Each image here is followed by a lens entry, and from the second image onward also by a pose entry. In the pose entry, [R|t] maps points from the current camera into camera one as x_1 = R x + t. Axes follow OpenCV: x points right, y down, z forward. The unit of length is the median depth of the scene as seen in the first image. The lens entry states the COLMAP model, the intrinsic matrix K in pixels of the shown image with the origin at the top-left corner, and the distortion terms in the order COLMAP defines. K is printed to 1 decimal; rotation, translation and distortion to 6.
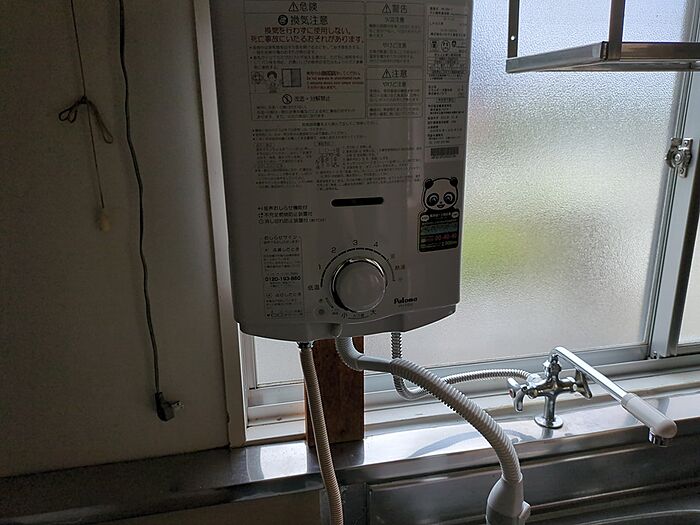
lens RADIAL K [[529.7, 0, 344.9], [0, 529.7, 265.1], [0, 0, 1]] dist [0.026188, -0.009485]
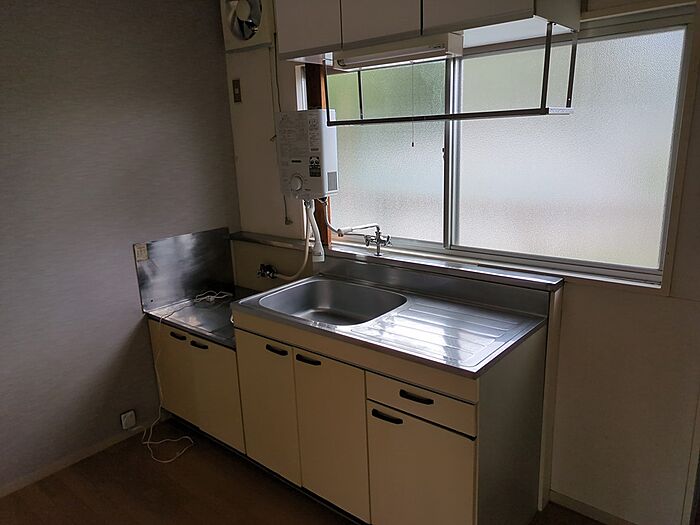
lens RADIAL K [[529.7, 0, 344.9], [0, 529.7, 265.1], [0, 0, 1]] dist [0.026188, -0.009485]
pose [[0.600694, 0.188488, -0.776942, 3.411476], [-0.184298, 0.978284, 0.094844, 0.191271], [0.777947, 0.086217, 0.622387, -1.100060]]
